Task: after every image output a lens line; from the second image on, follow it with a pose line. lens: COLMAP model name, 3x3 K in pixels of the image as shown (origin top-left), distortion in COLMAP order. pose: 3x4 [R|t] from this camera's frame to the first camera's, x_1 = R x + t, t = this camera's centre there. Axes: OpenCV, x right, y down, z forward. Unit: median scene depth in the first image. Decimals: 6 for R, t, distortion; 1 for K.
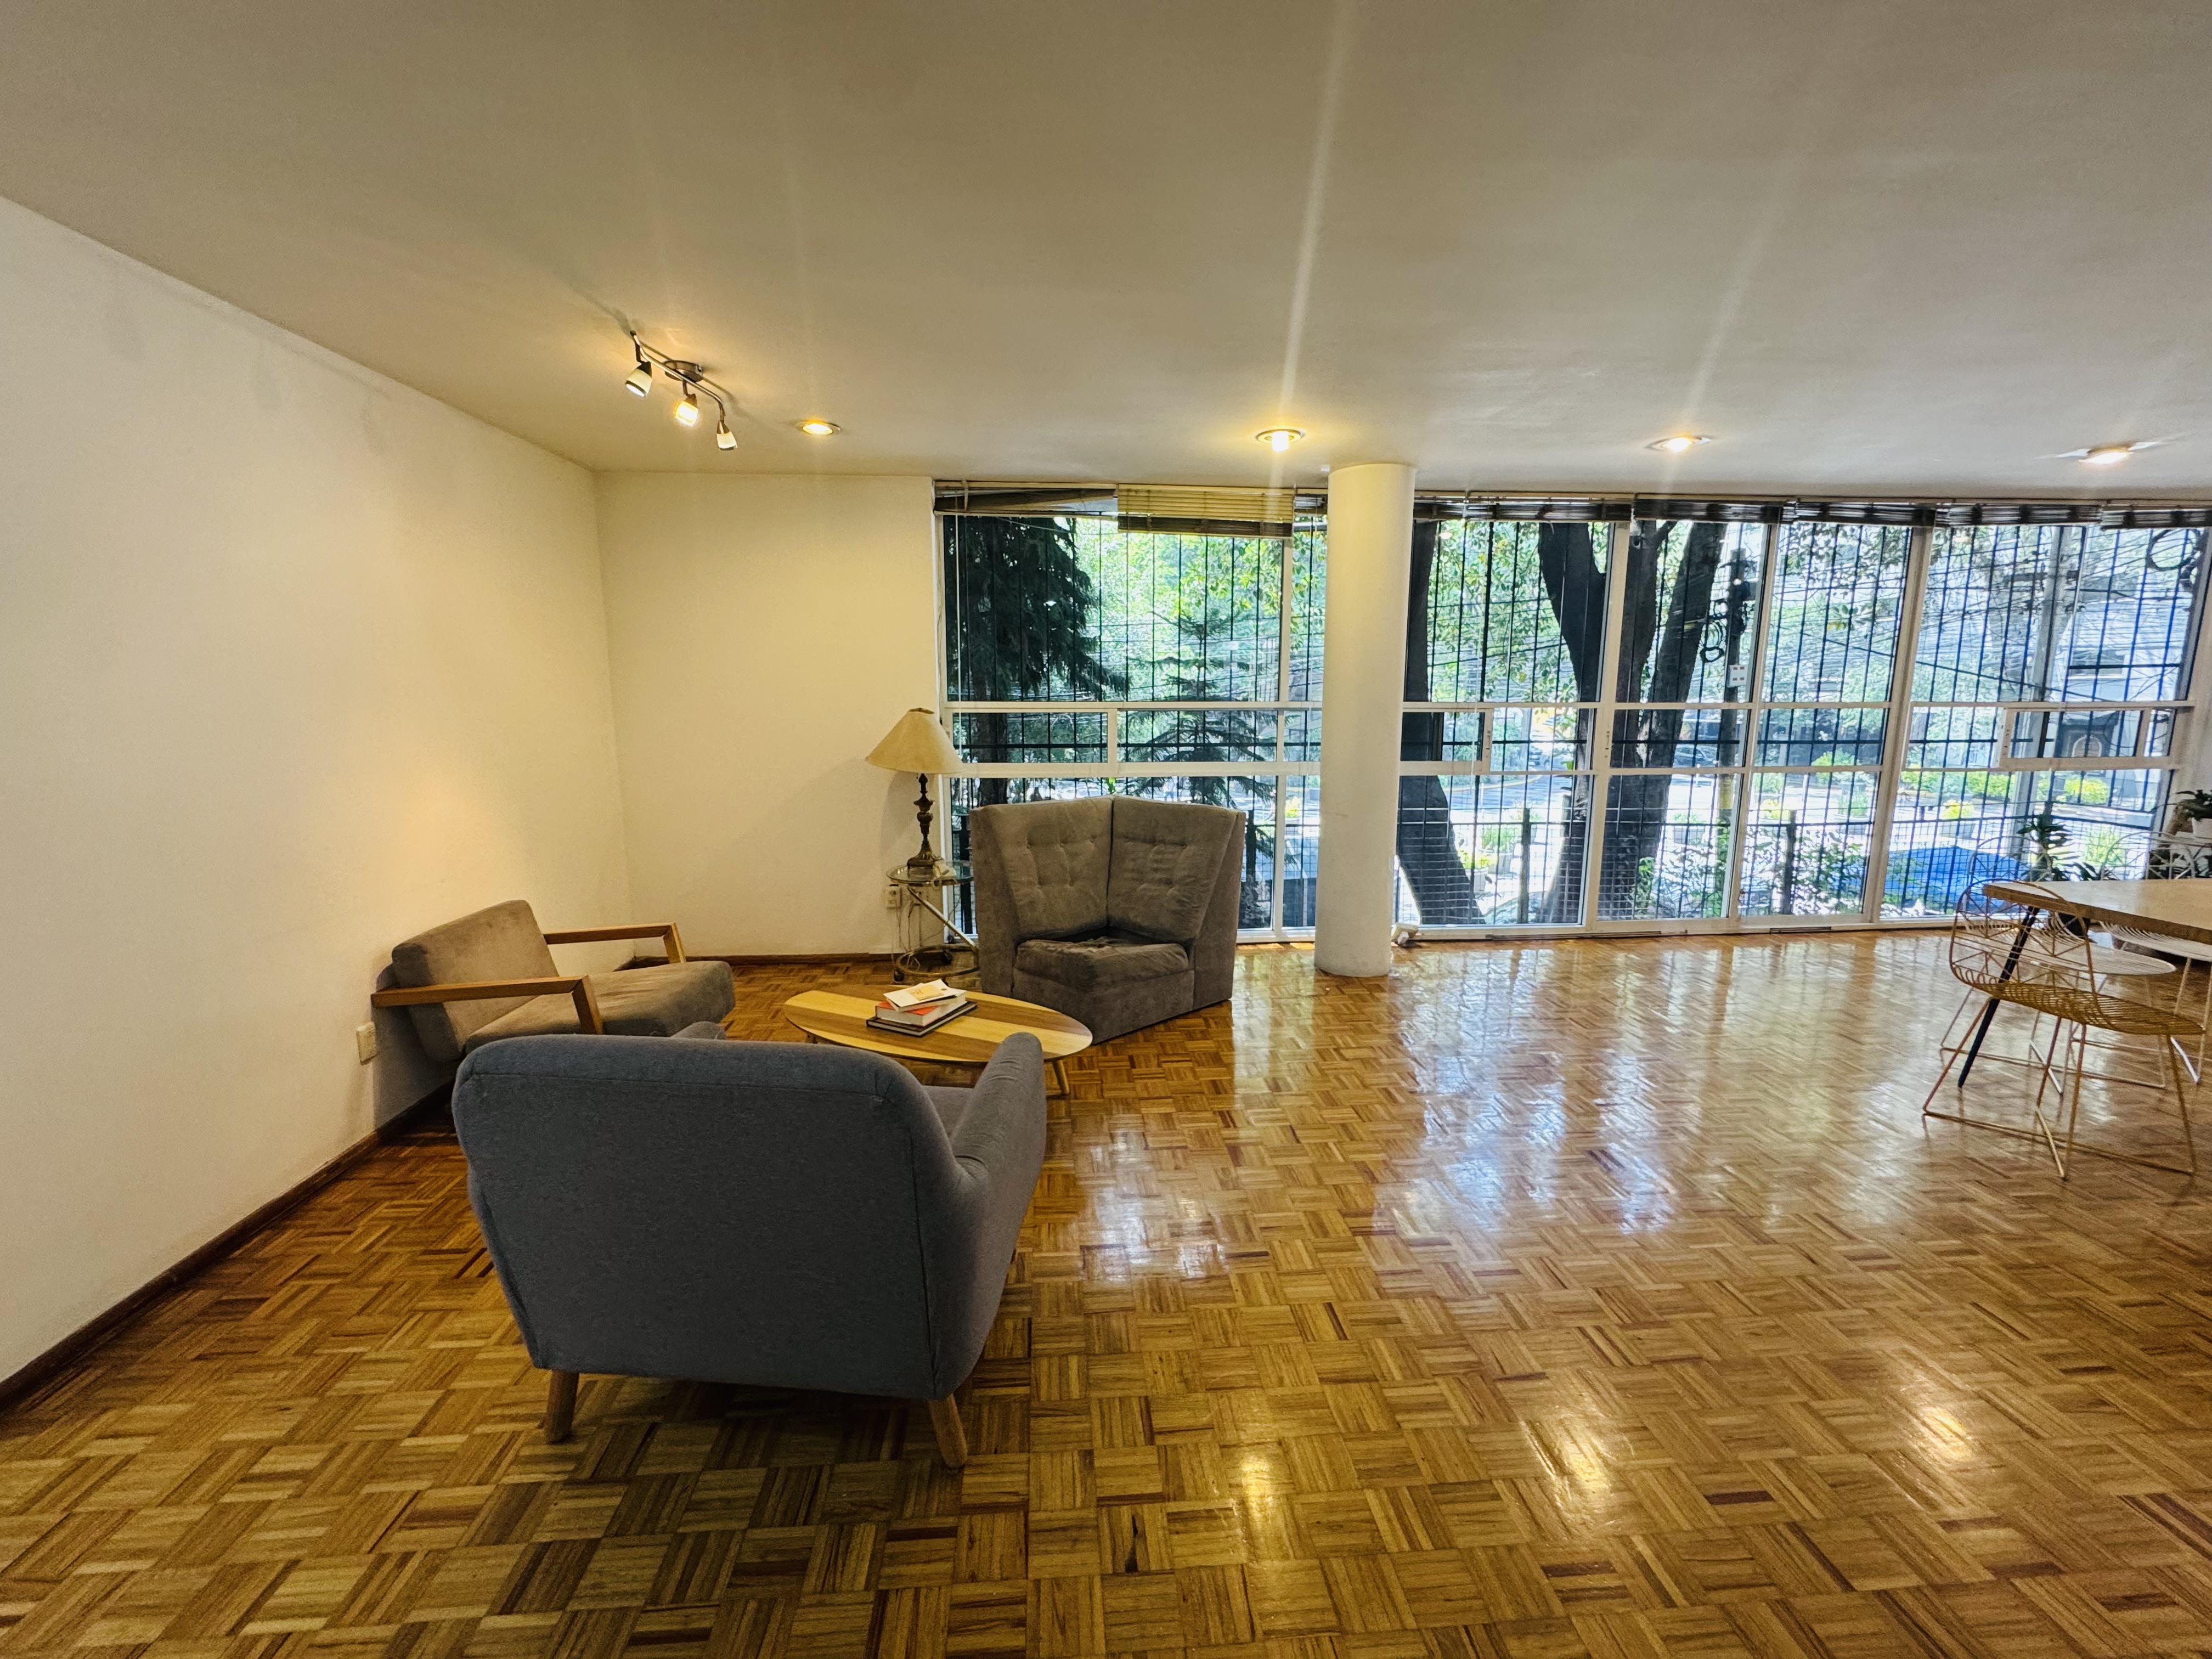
lens RADIAL K [[874.6, 0, 1106.0], [0, 874.6, 829.5], [0, 0, 1]] dist [-0.003152, 0.000138]
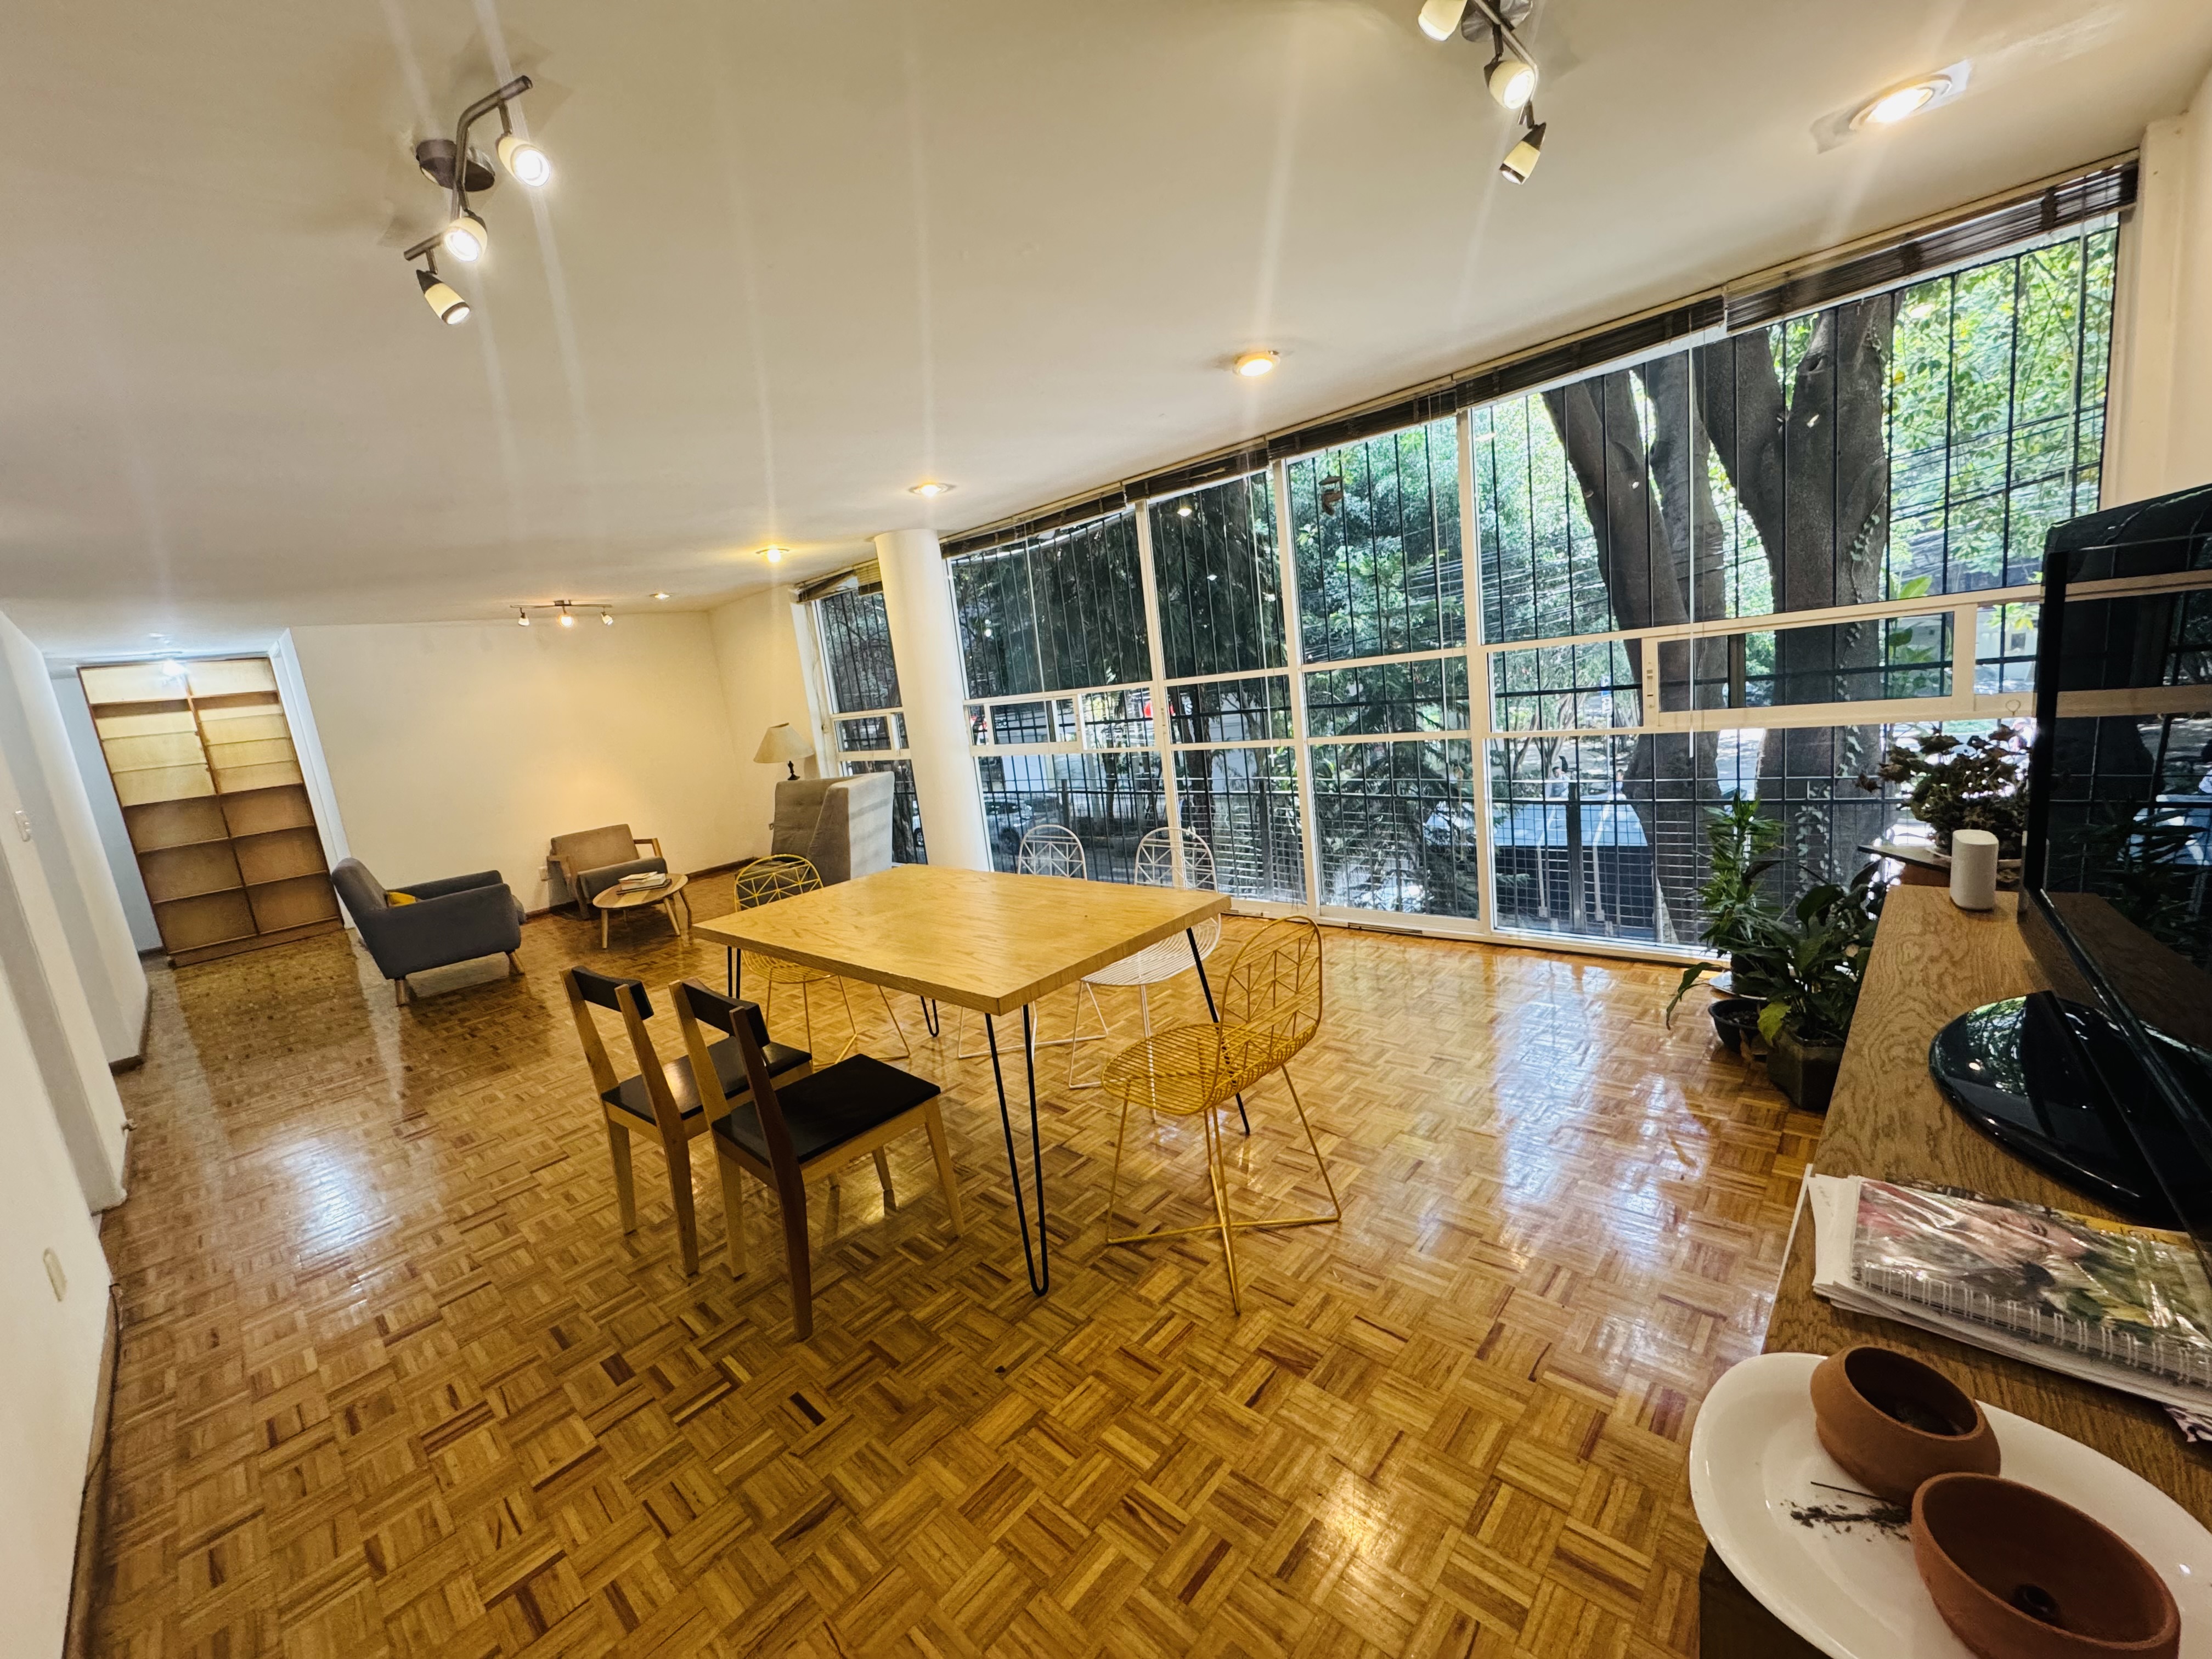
lens RADIAL K [[896.3, 0, 1108.2], [0, 896.3, 841.0], [0, 0, 1]] dist [0.001613, 0.000310]
pose [[0.673514, 0.056712, -0.736996, 1.780525], [-0.006311, 0.997457, 0.070987, -0.046298], [0.739148, -0.043159, 0.672159, 0.335707]]
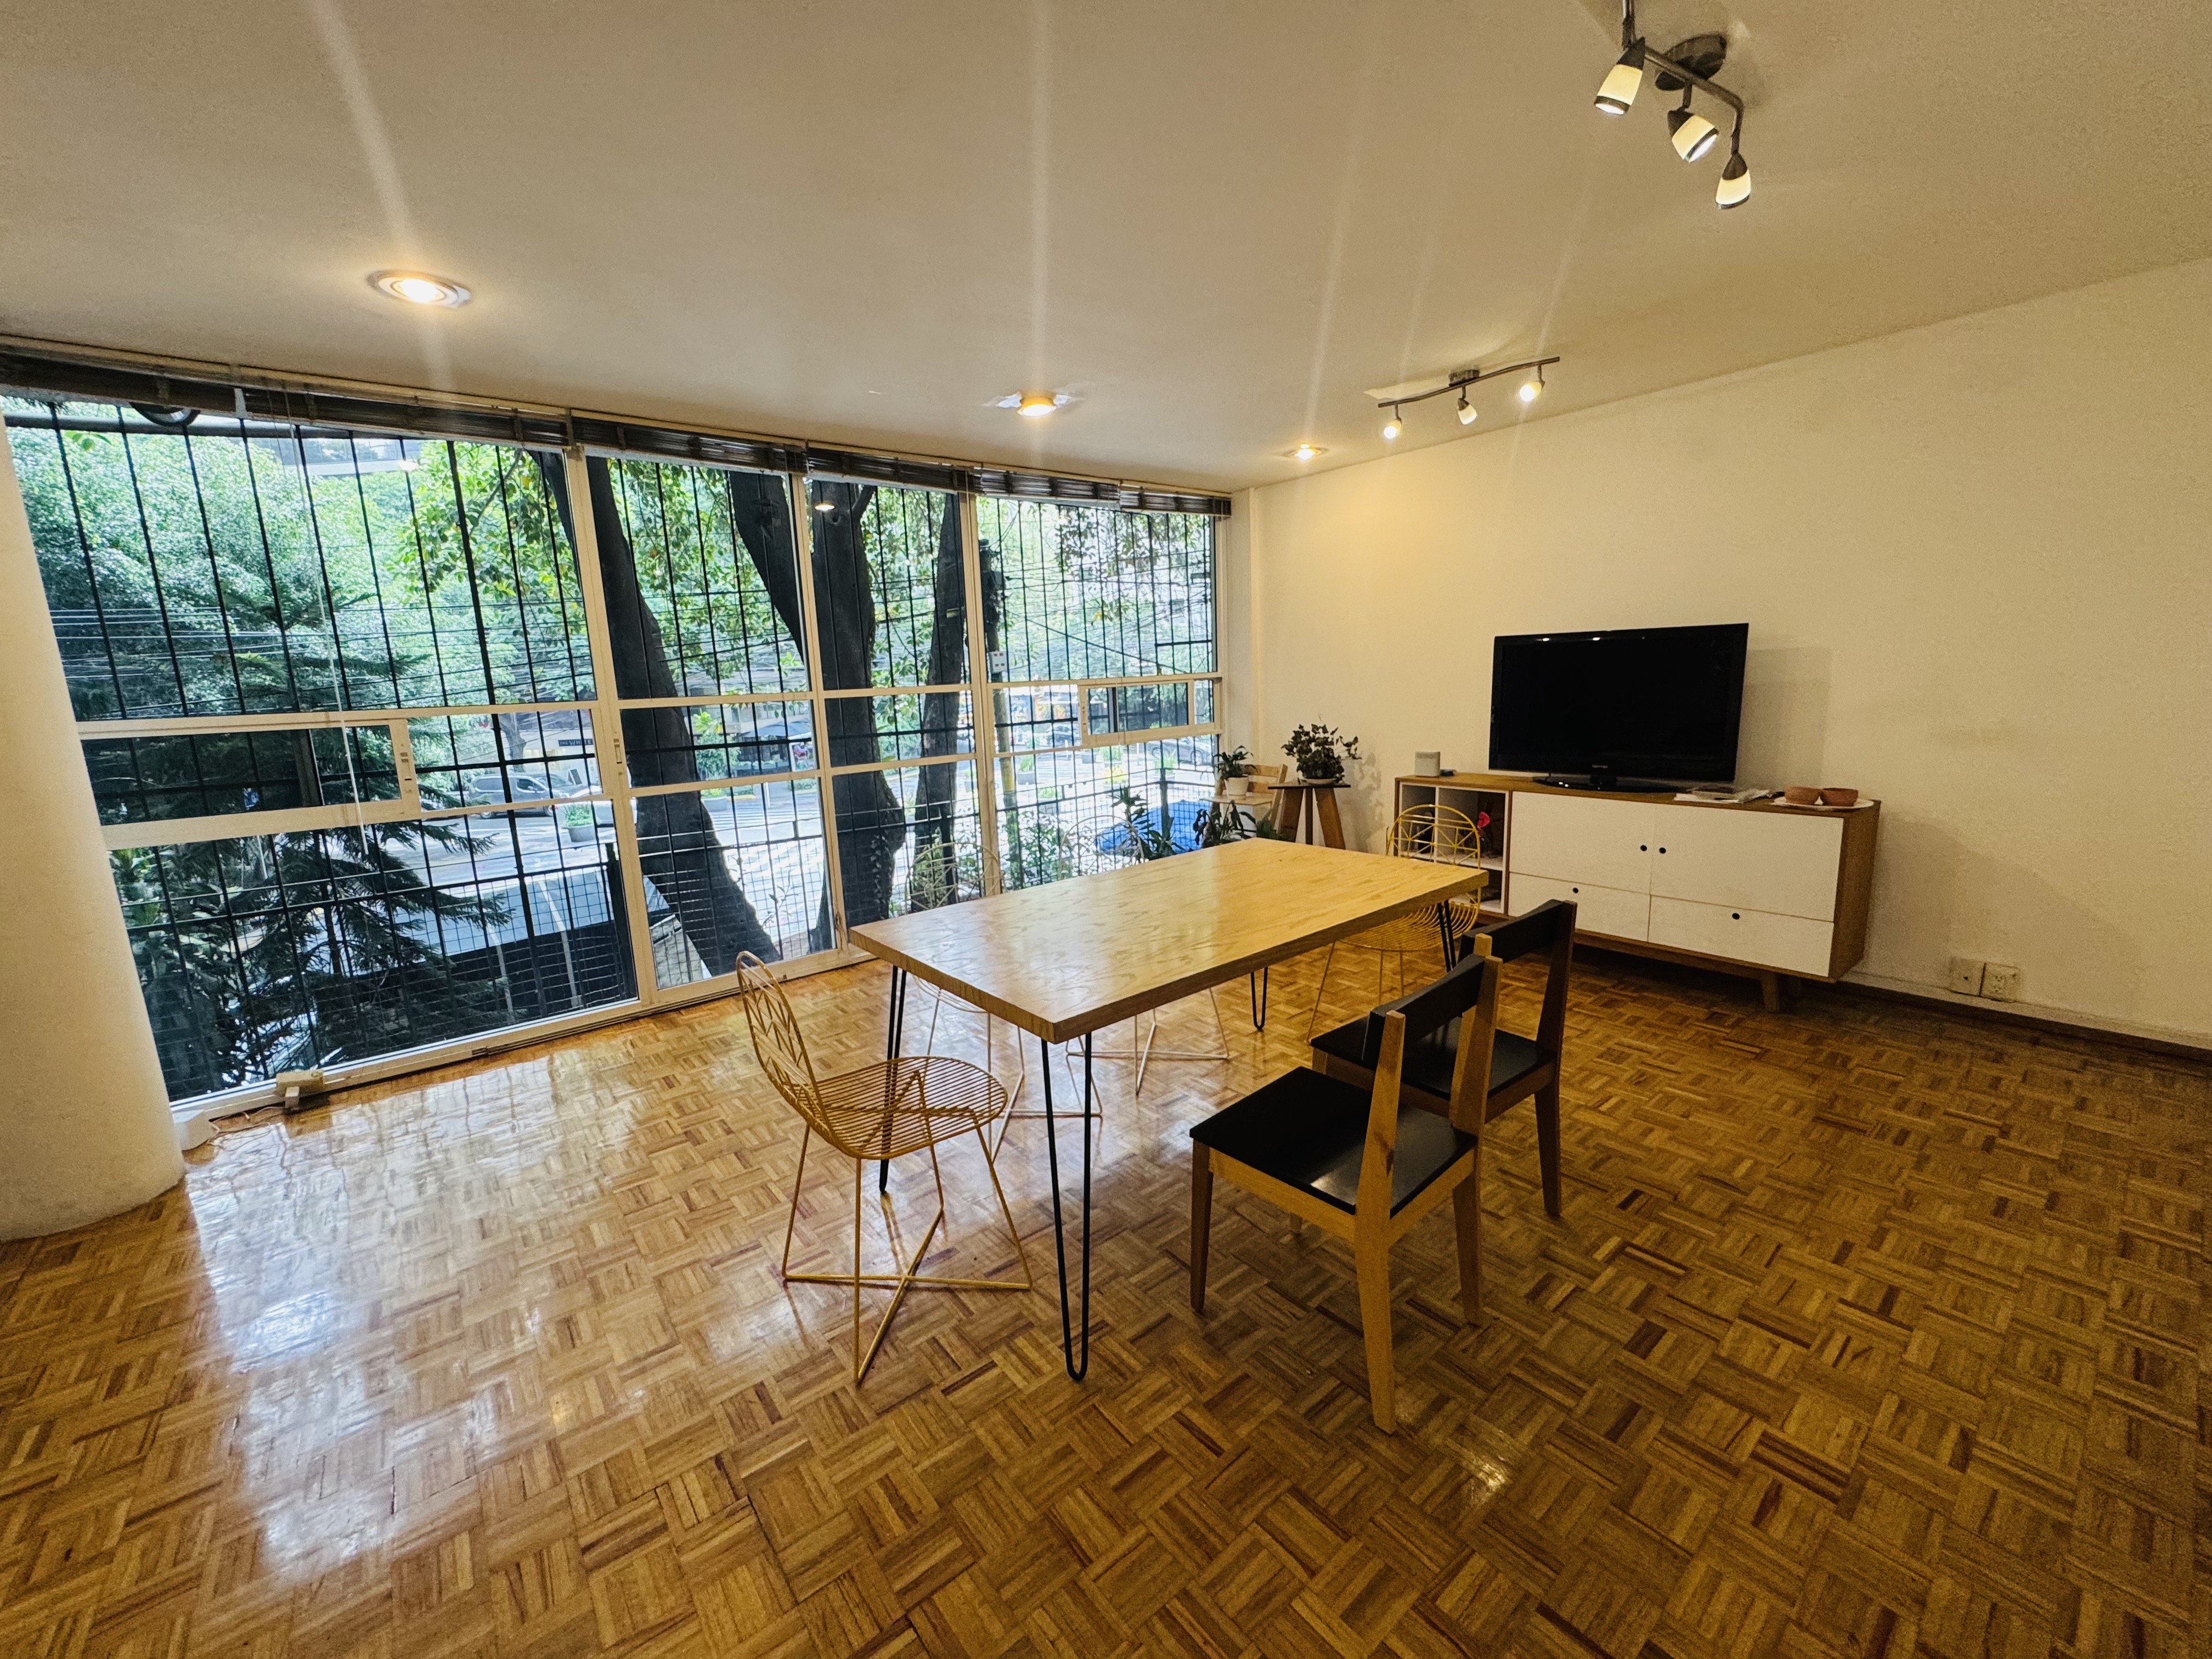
lens RADIAL K [[874.6, 0, 1106.0], [0, 874.6, 829.5], [0, 0, 1]] dist [-0.003152, 0.000138]
pose [[0.820115, -0.135137, 0.556012, 0.638557], [0.133764, 0.990065, 0.043331, -0.020461], [-0.556344, 0.038838, 0.830044, 0.215991]]
